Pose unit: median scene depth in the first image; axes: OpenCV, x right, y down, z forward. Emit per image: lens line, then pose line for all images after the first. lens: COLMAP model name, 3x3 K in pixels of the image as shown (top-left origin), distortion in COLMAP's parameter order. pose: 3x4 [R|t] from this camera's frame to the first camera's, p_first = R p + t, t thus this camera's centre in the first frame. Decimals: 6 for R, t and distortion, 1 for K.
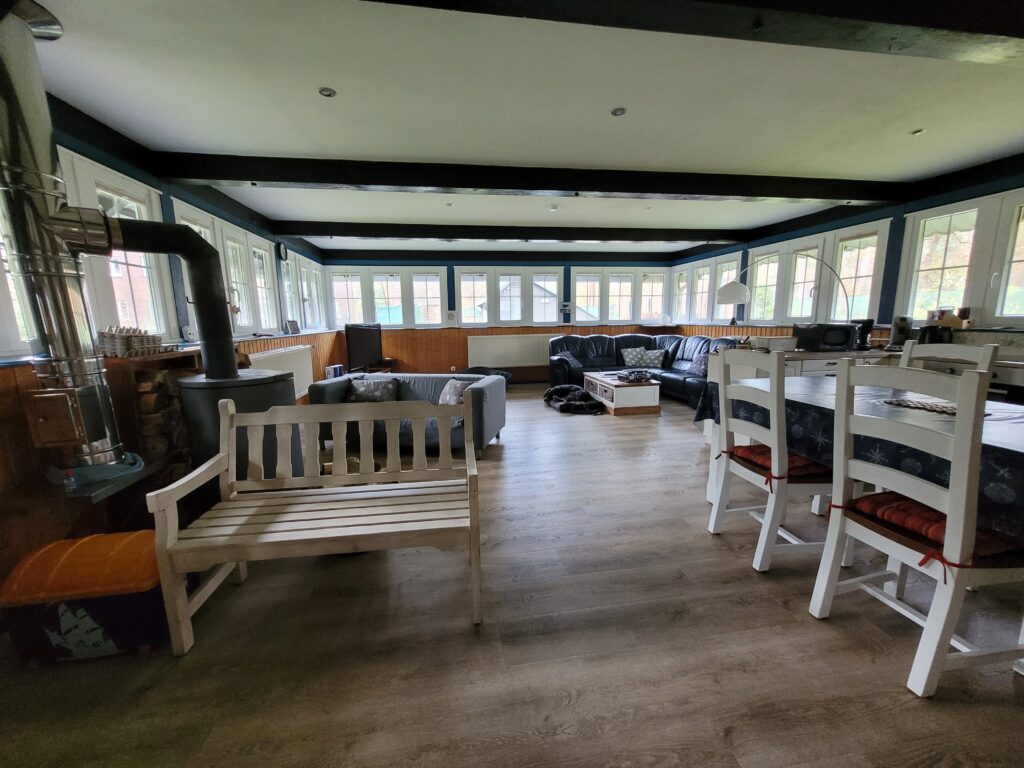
lens RADIAL K [[401.5, 0, 507.7], [0, 401.5, 386.3], [0, 0, 1]] dist [0.000512, -0.000444]
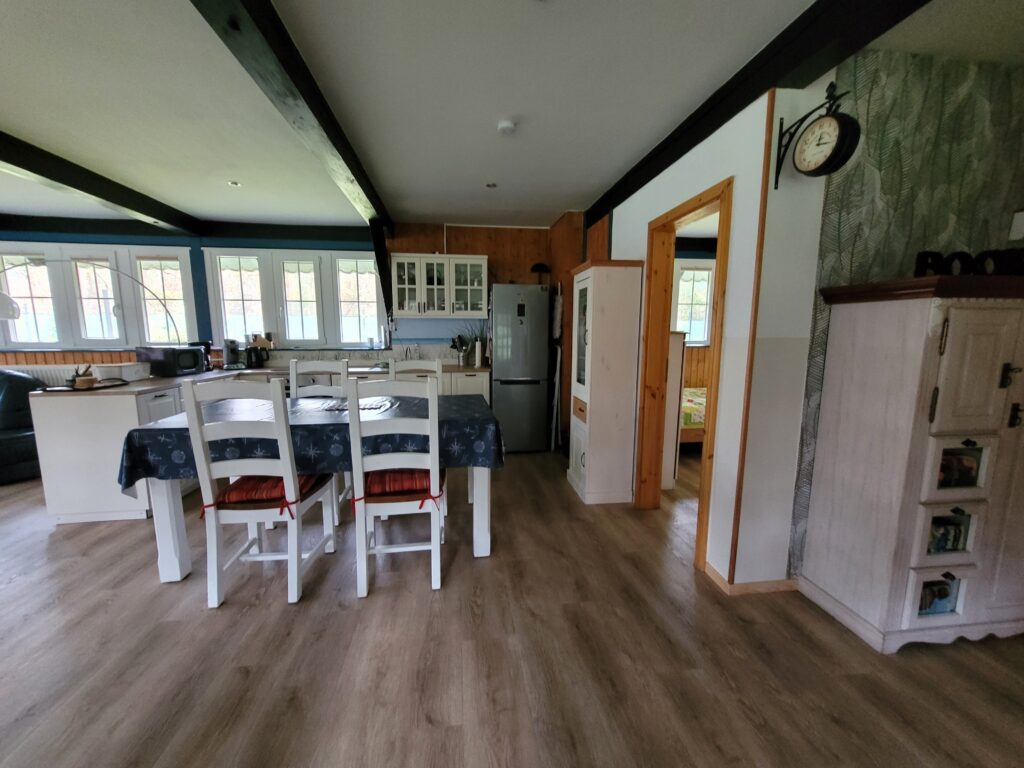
lens RADIAL K [[401.5, 0, 507.7], [0, 401.5, 386.3], [0, 0, 1]] dist [0.000512, -0.000444]
pose [[0.025039, -0.120133, 0.992442, -0.145905], [0.165649, 0.979528, 0.114390, -0.043630], [-0.985867, 0.161533, 0.044427, 0.197859]]
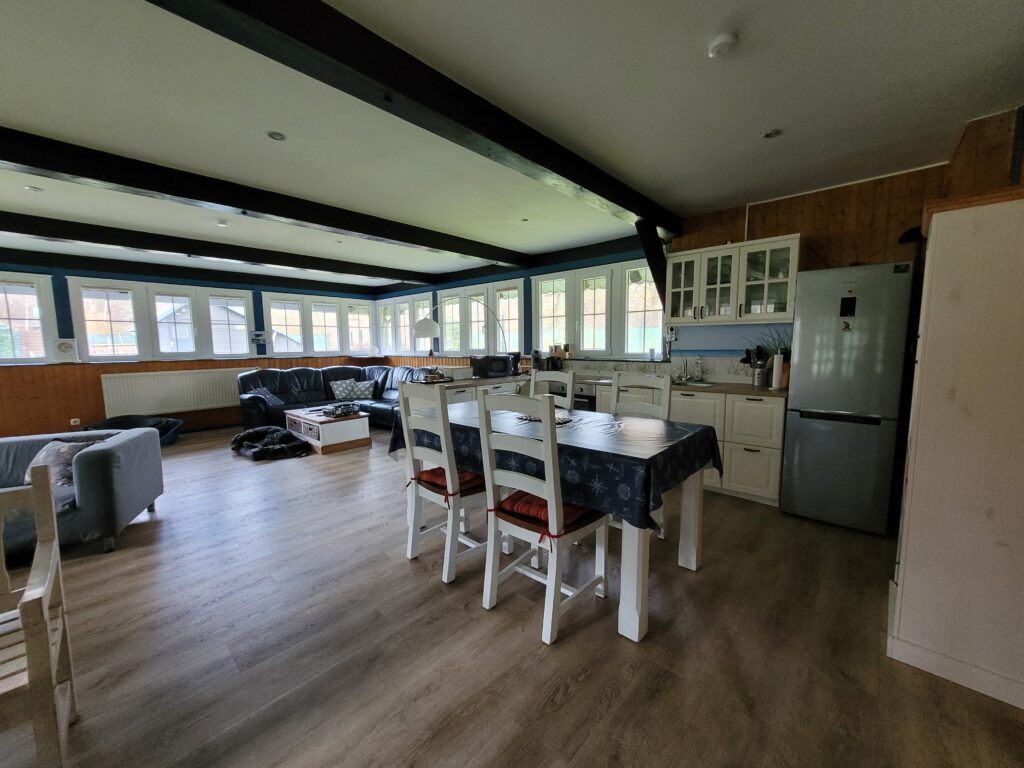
lens RADIAL K [[401.5, 0, 507.7], [0, 401.5, 386.3], [0, 0, 1]] dist [0.000512, -0.000444]
pose [[0.786384, -0.056750, 0.615125, 0.059972], [0.100612, 0.994241, -0.036898, -0.009718], [-0.609489, 0.090905, 0.787565, -0.008082]]
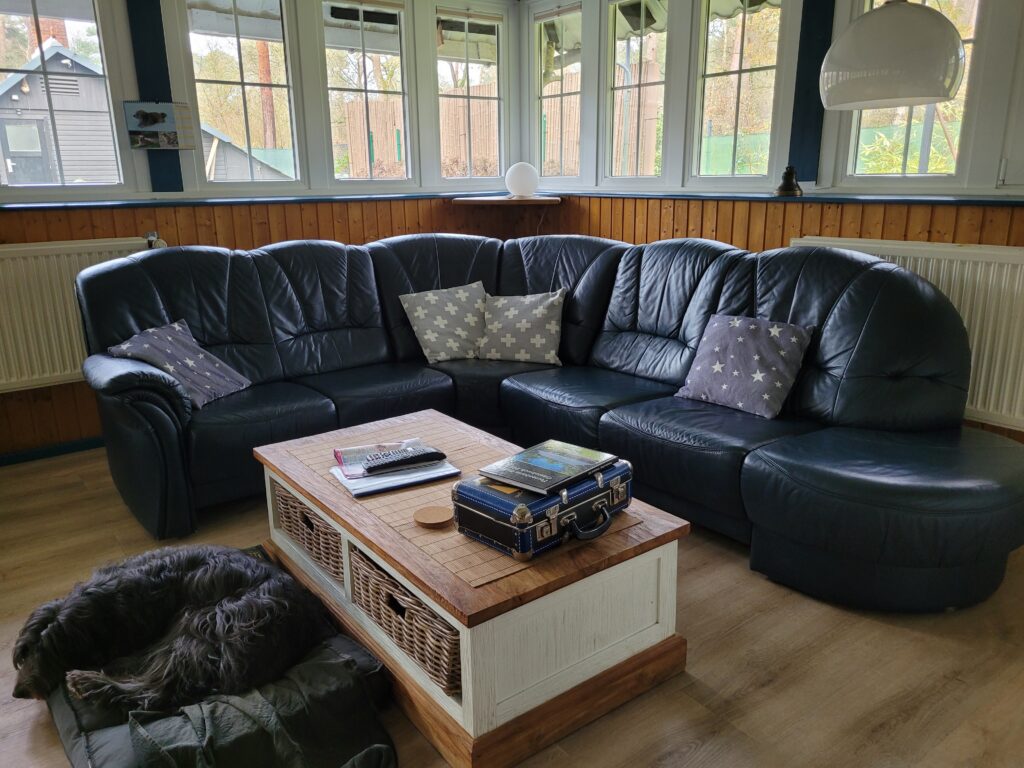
lens RADIAL K [[771.3, 0, 502.0], [0, 771.3, 379.5], [0, 0, 1]] dist [0.051759, -0.044262]
pose [[0.886354, -0.119630, 0.447288, 0.227709], [0.079141, 0.990972, 0.108215, -0.178216], [-0.456195, -0.060518, 0.887819, 1.069958]]
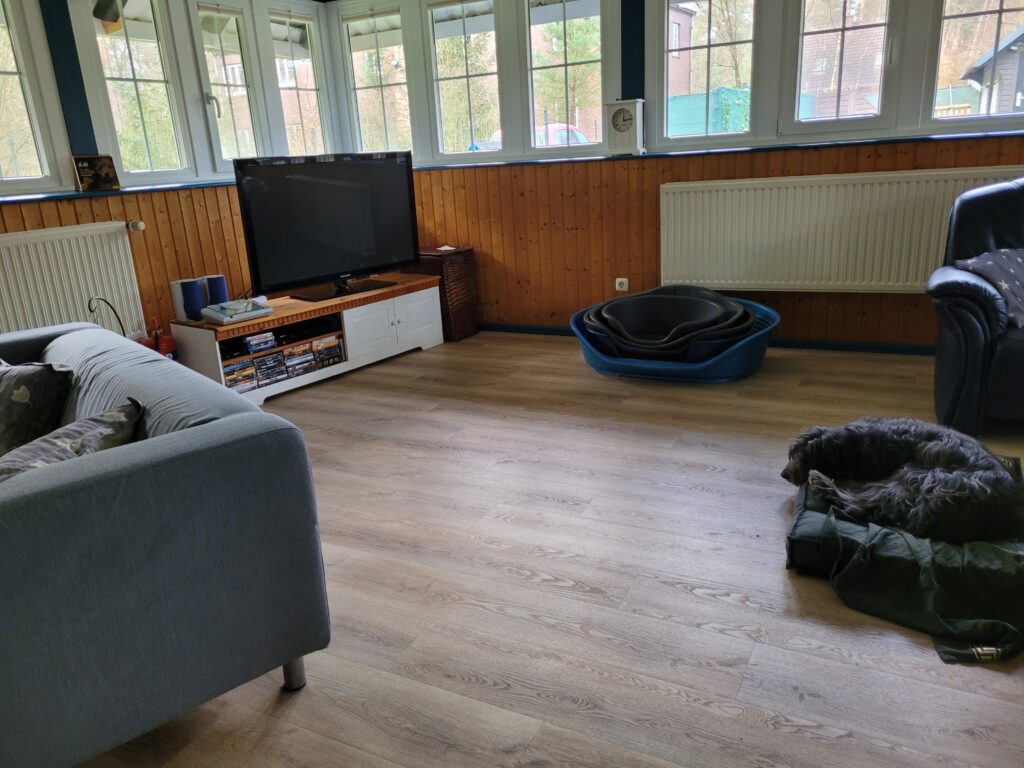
lens RADIAL K [[771.3, 0, 502.0], [0, 771.3, 379.5], [0, 0, 1]] dist [0.051759, -0.044262]
pose [[0.800440, 0.139839, -0.582873, 0.355207], [-0.052799, 0.985075, 0.163826, -0.141173], [0.597083, -0.100358, 0.795877, 0.915984]]
